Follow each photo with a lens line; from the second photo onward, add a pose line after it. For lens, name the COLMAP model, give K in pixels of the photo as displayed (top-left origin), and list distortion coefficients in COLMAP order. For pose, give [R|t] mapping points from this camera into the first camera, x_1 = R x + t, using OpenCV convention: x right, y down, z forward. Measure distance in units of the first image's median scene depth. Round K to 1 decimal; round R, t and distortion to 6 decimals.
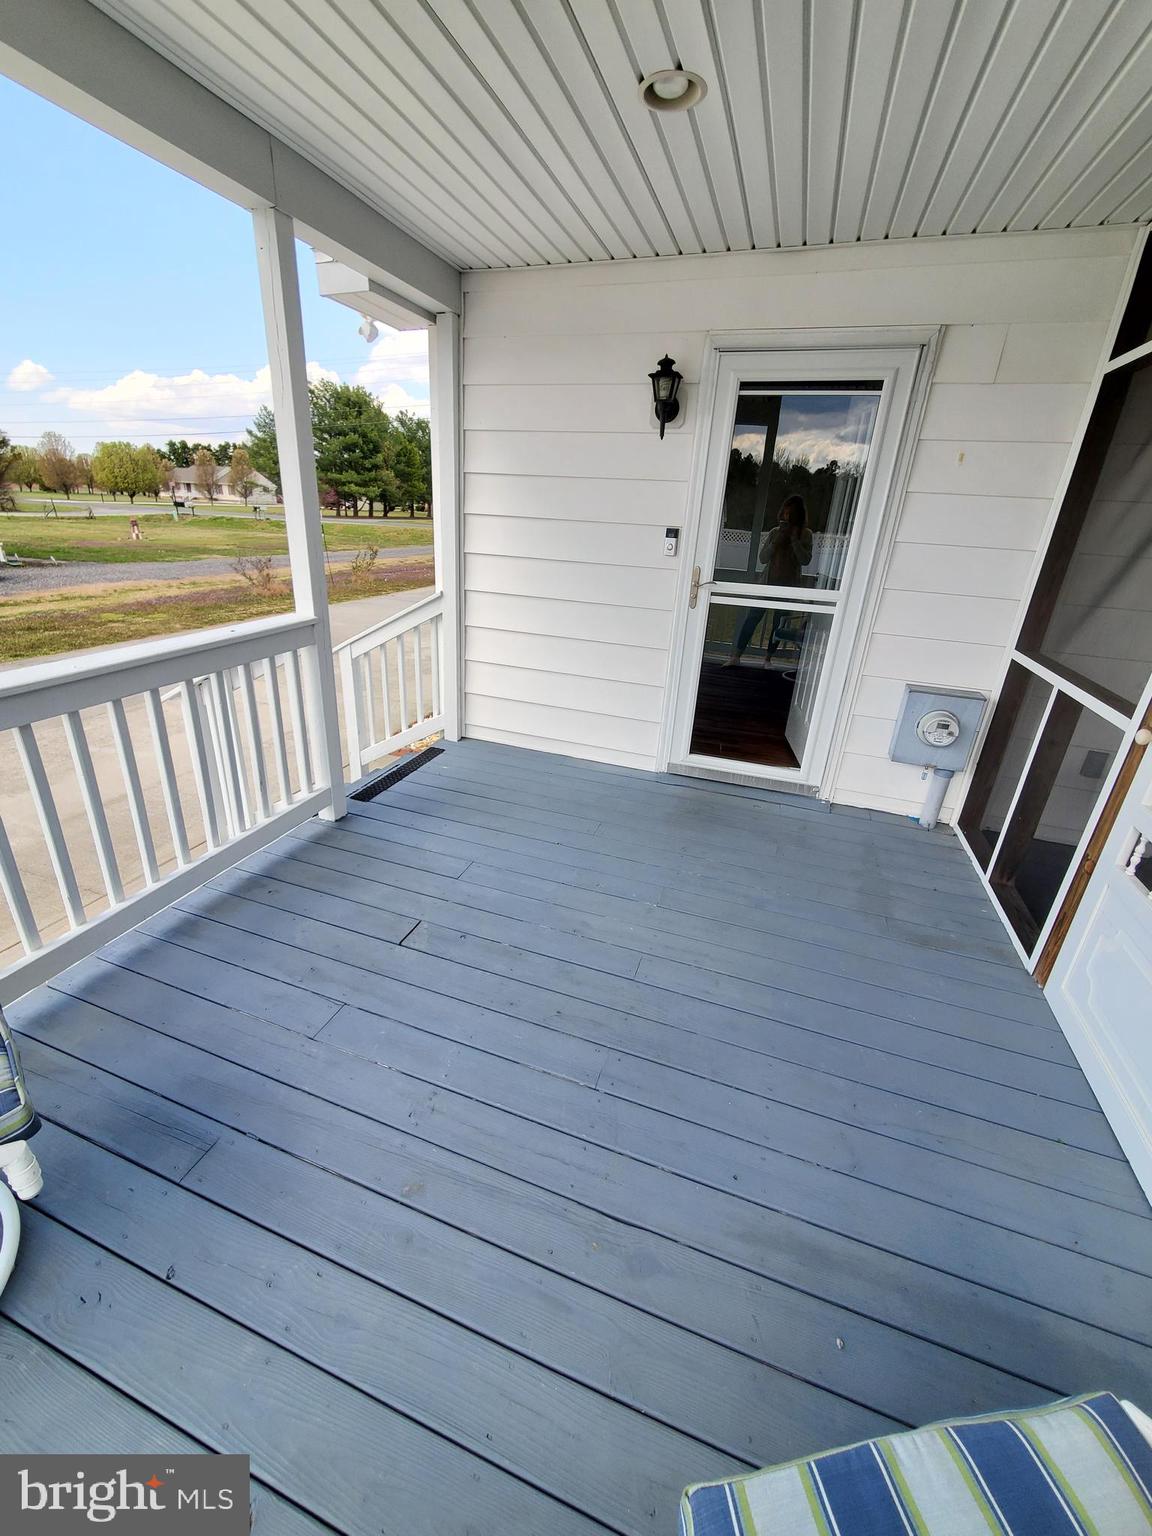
lens RADIAL K [[613.4, 0, 562.6], [0, 613.4, 759.0], [0, 0, 1]] dist [0.004503, -0.003538]
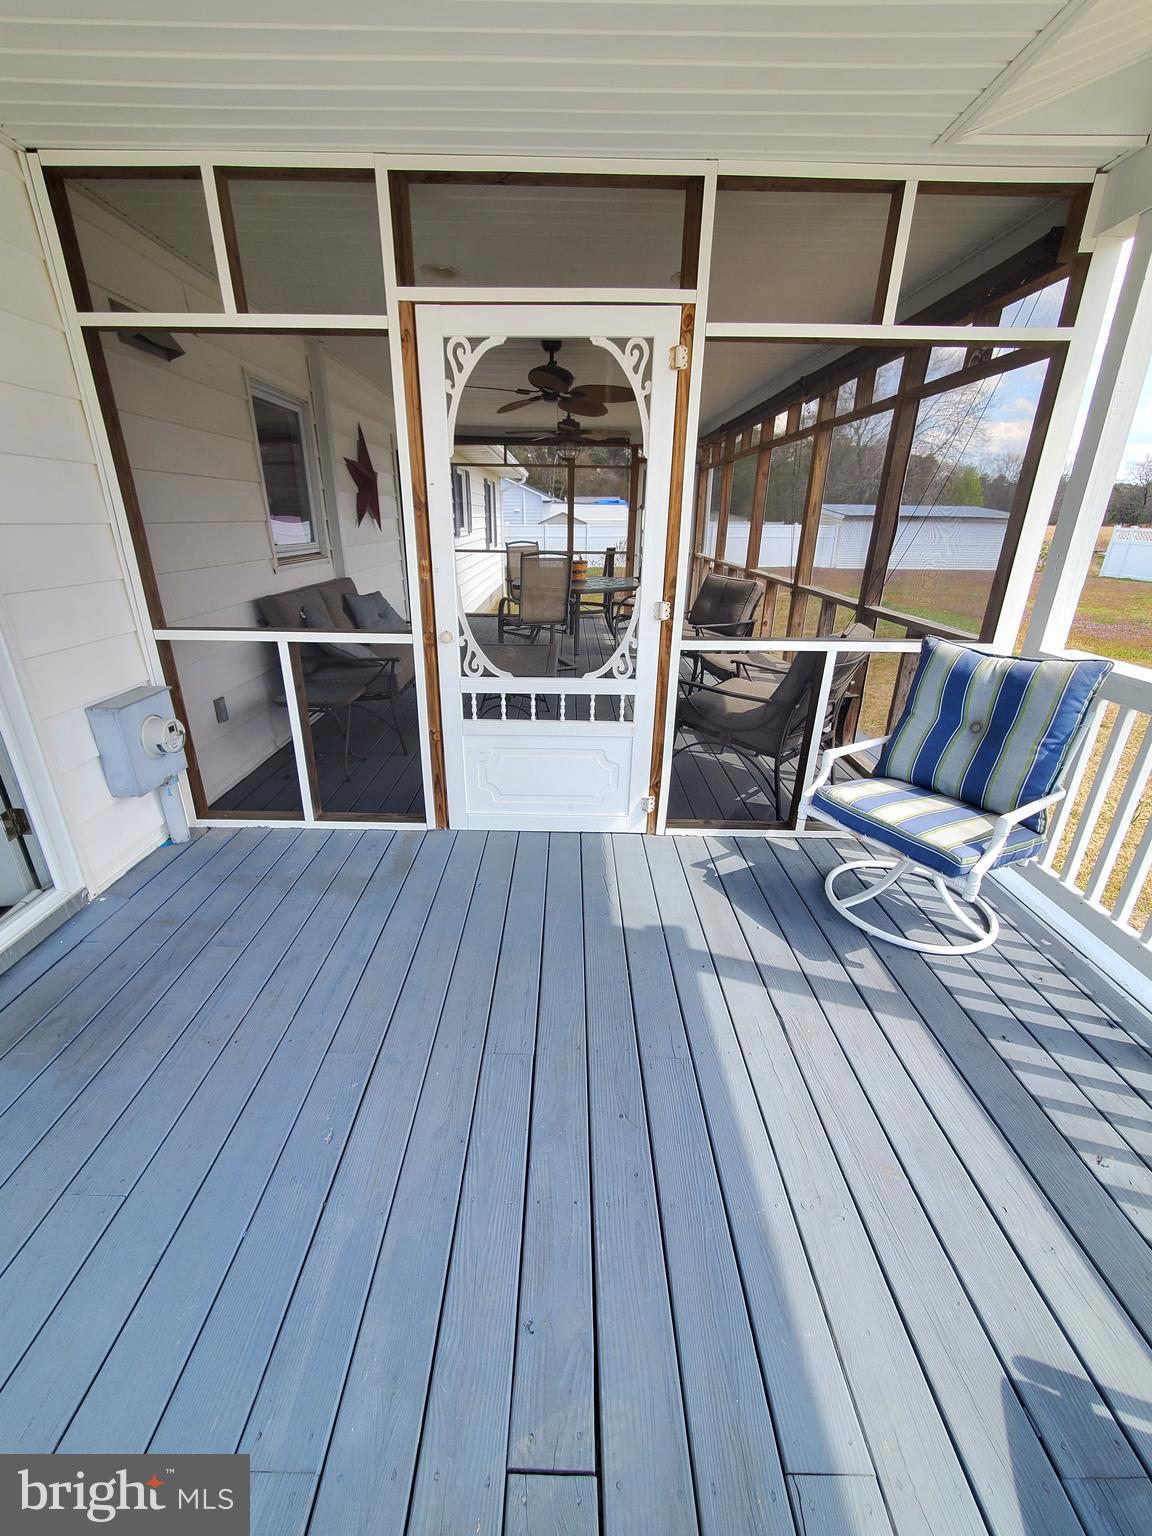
lens RADIAL K [[613.4, 0, 562.6], [0, 613.4, 759.0], [0, 0, 1]] dist [0.004503, -0.003538]
pose [[-0.326084, -0.397290, 0.857805, -0.331351], [0.328678, 0.803146, 0.496918, -0.276073], [-0.886363, 0.443978, -0.131313, 0.673630]]
